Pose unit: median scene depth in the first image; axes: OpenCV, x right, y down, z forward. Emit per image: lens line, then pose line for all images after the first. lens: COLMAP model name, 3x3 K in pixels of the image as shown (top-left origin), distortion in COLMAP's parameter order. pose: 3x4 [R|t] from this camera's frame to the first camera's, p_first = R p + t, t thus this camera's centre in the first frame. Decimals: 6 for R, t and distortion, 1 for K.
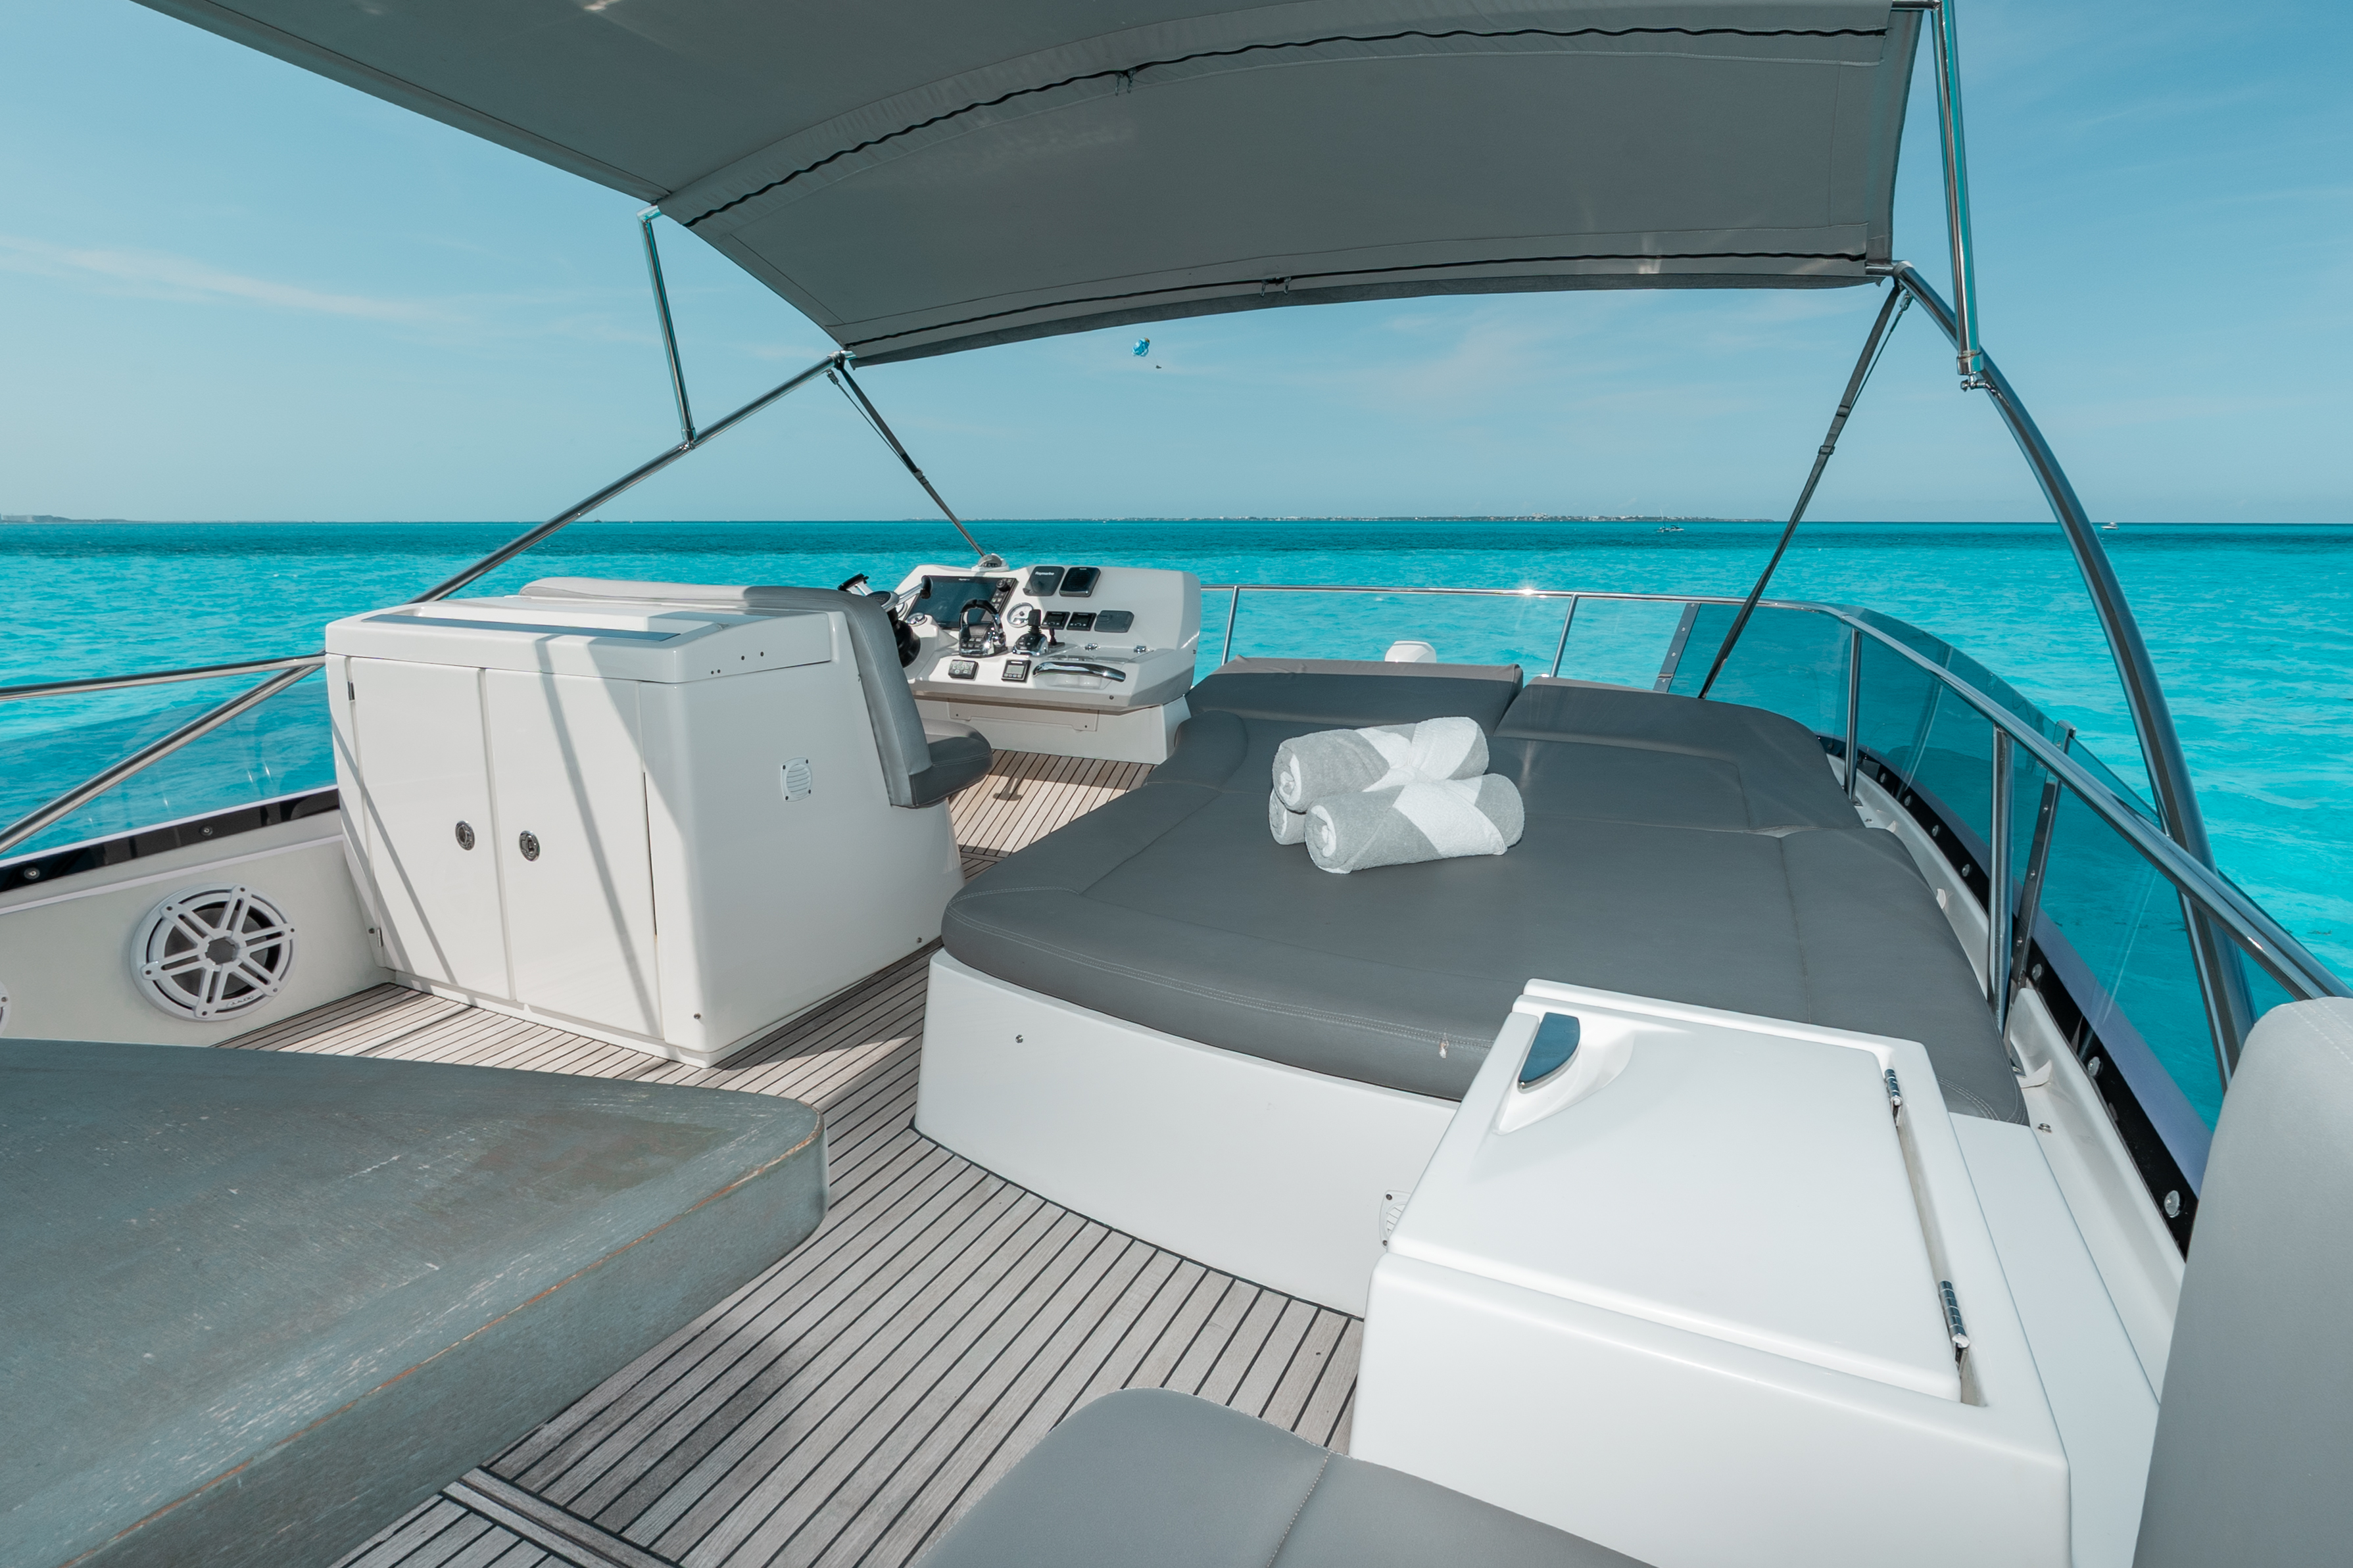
lens RADIAL K [[1085.6, 0, 1243.4], [0, 1085.6, 794.3], [0, 0, 1]] dist [-0.000736, -0.000010]
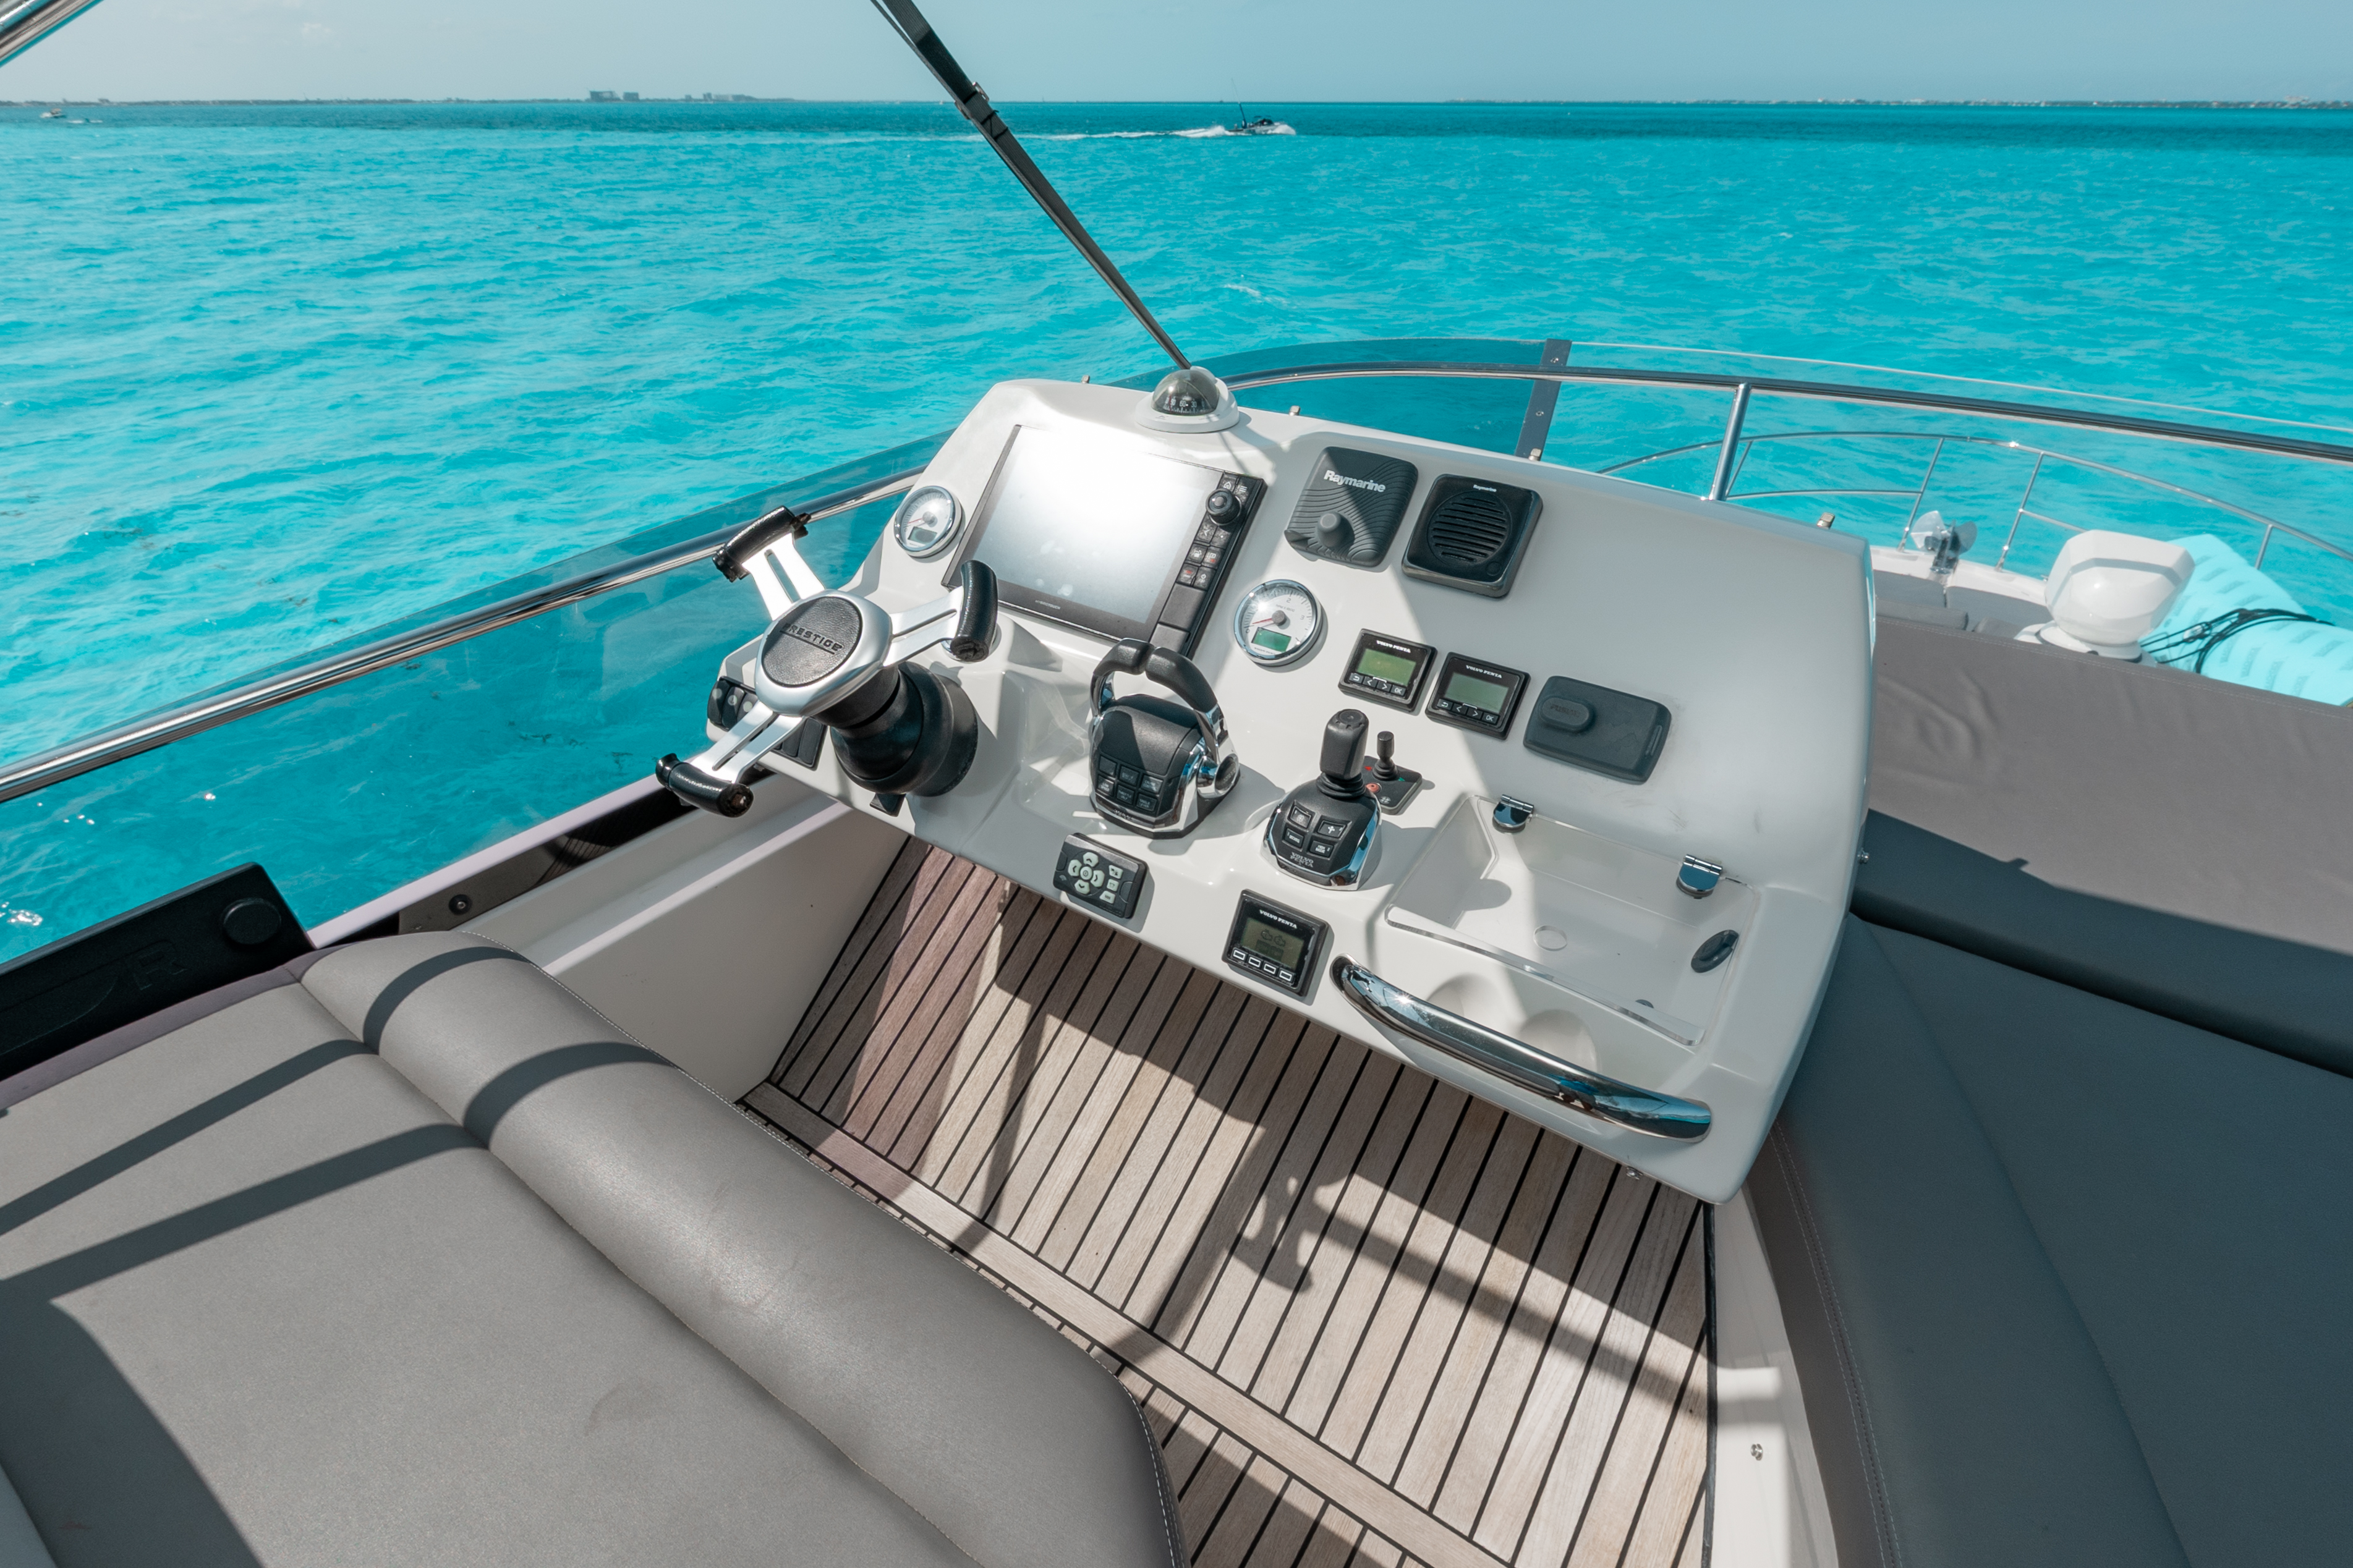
lens RADIAL K [[1085.5, 0, 1243.4], [0, 1085.5, 794.3], [0, 0, 1]] dist [-0.000736, -0.000010]
pose [[0.985200, 0.102988, -0.137019, -0.198051], [-0.050806, 0.938904, 0.340408, -0.275105], [0.163706, -0.328409, 0.930241, 0.807201]]
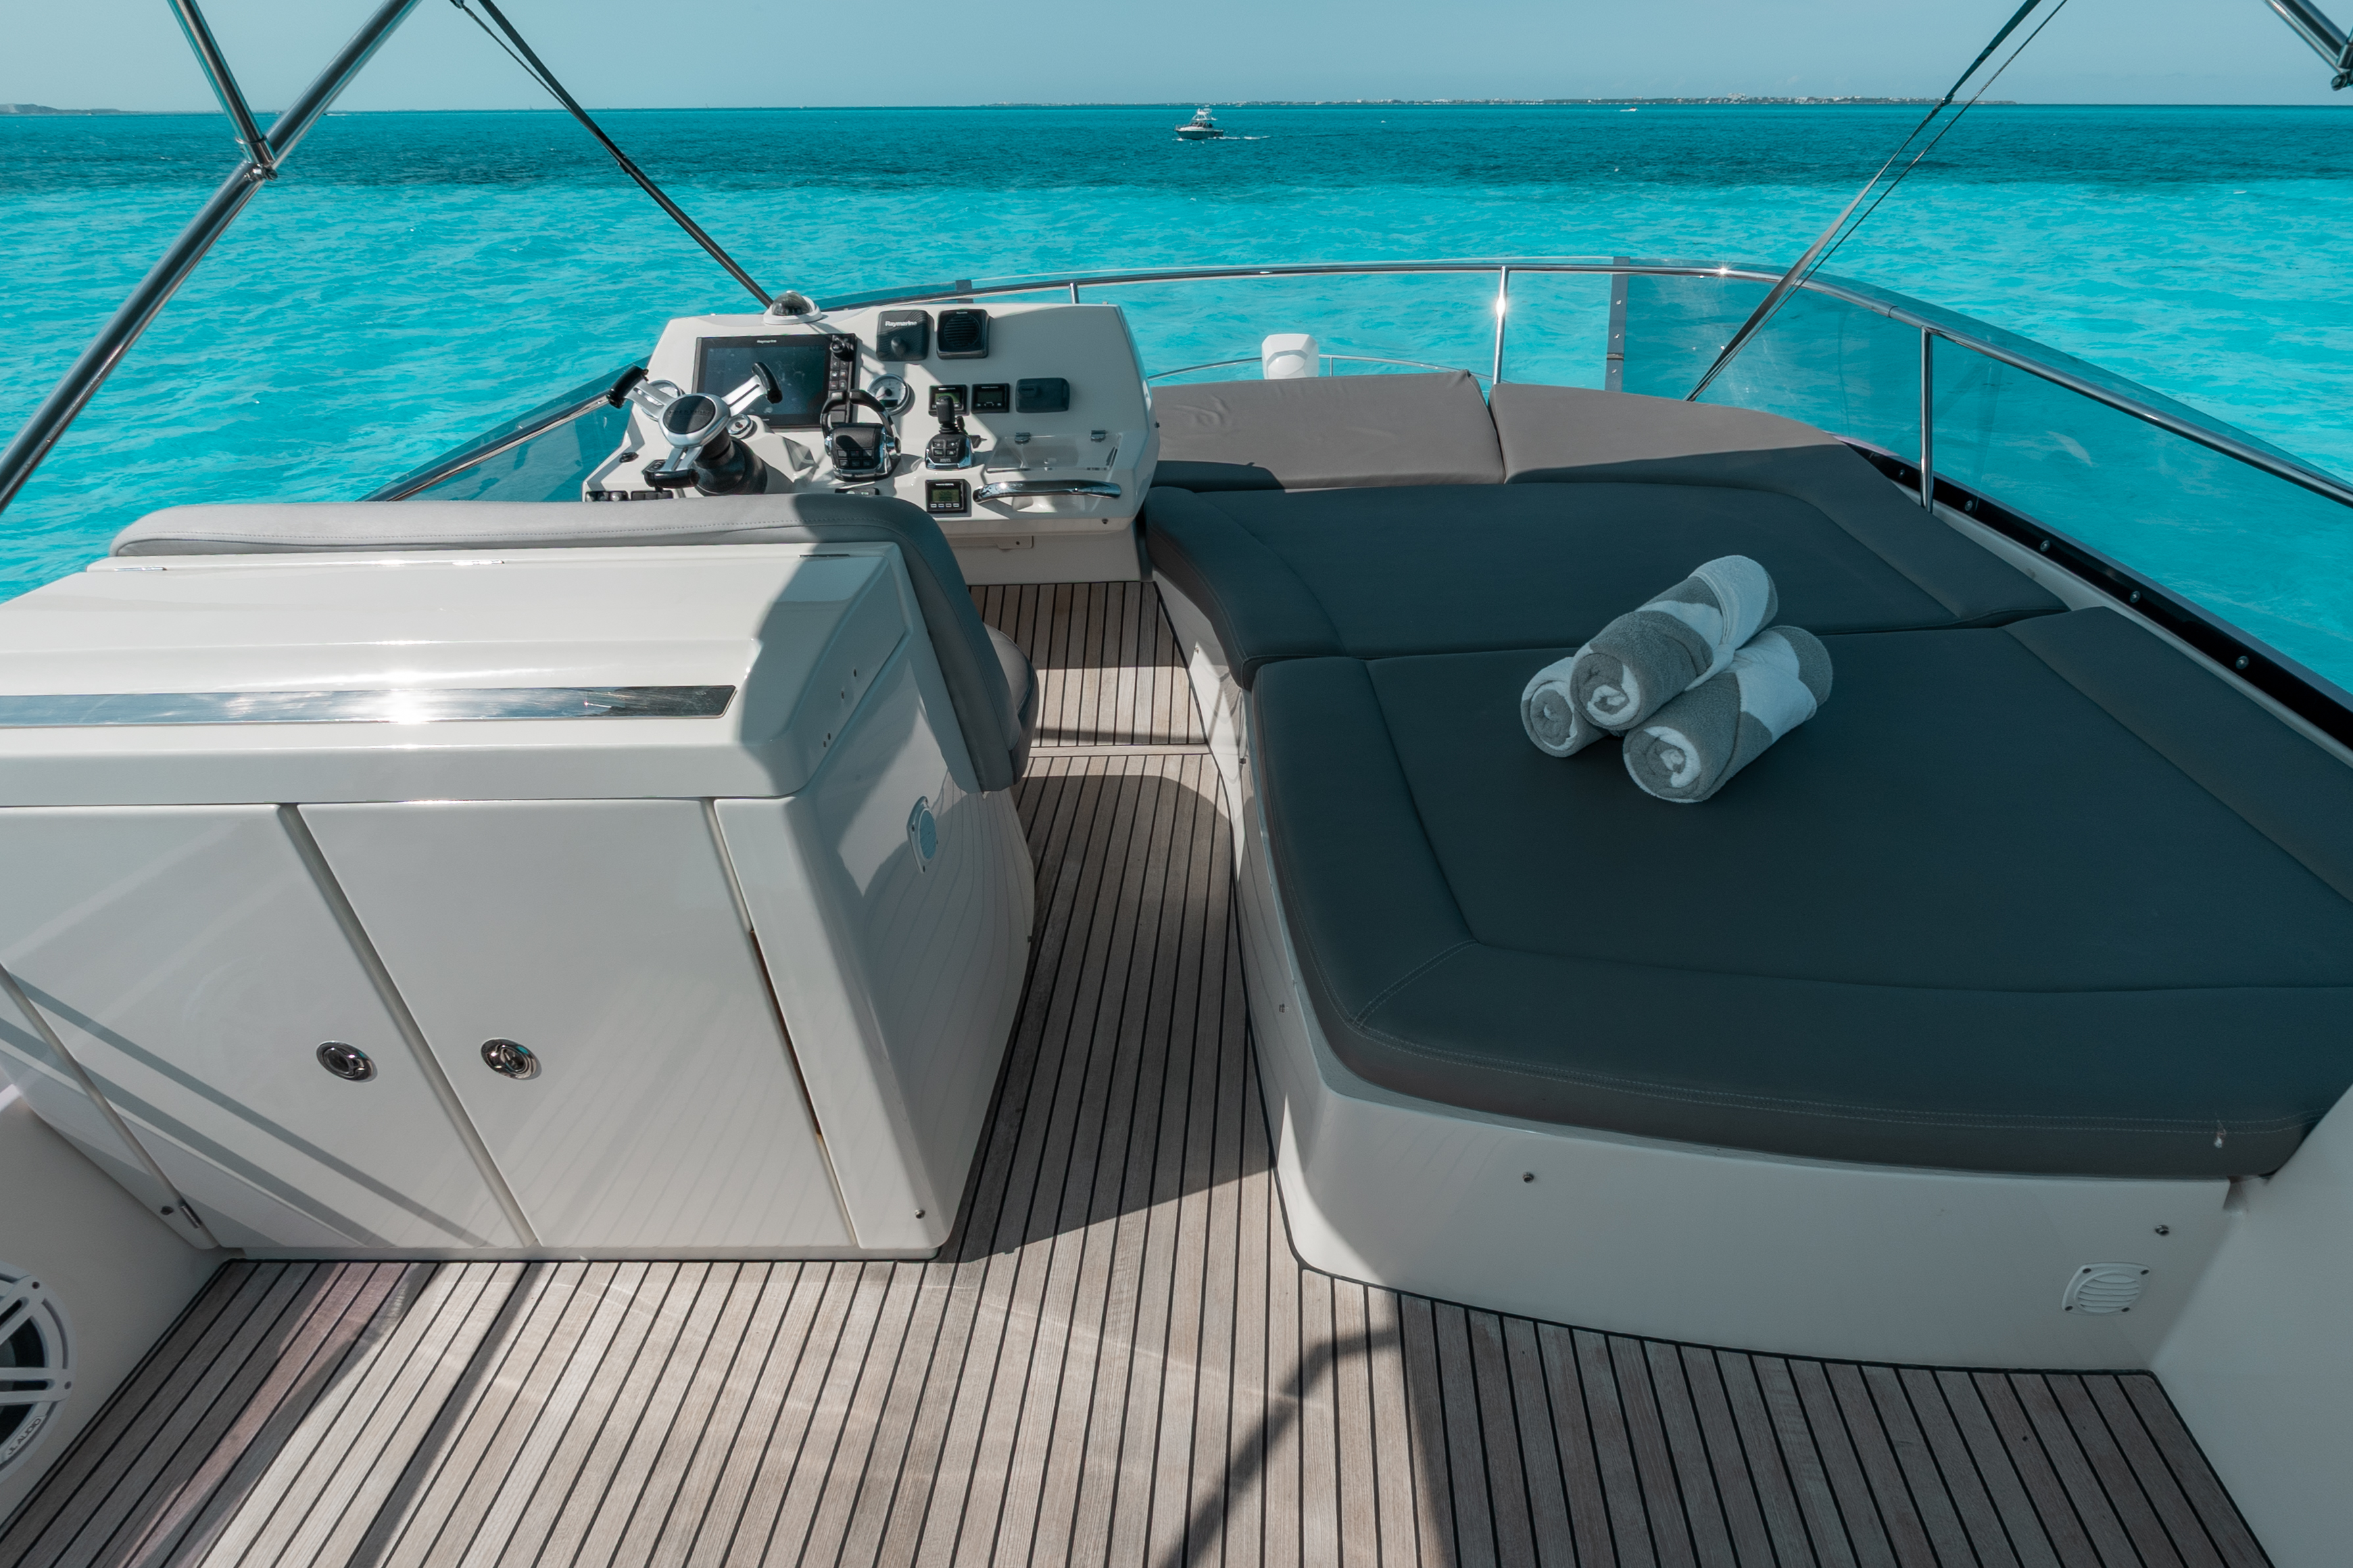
lens RADIAL K [[1083.0, 0, 1296.3], [0, 1083.0, 780.0], [0, 0, 1]] dist [-0.011749, 0.000085]
pose [[0.919095, -0.236798, 0.314947, -0.291008], [0.120241, 0.929706, 0.348122, -0.174544], [-0.375242, -0.282087, 0.882961, 0.257290]]
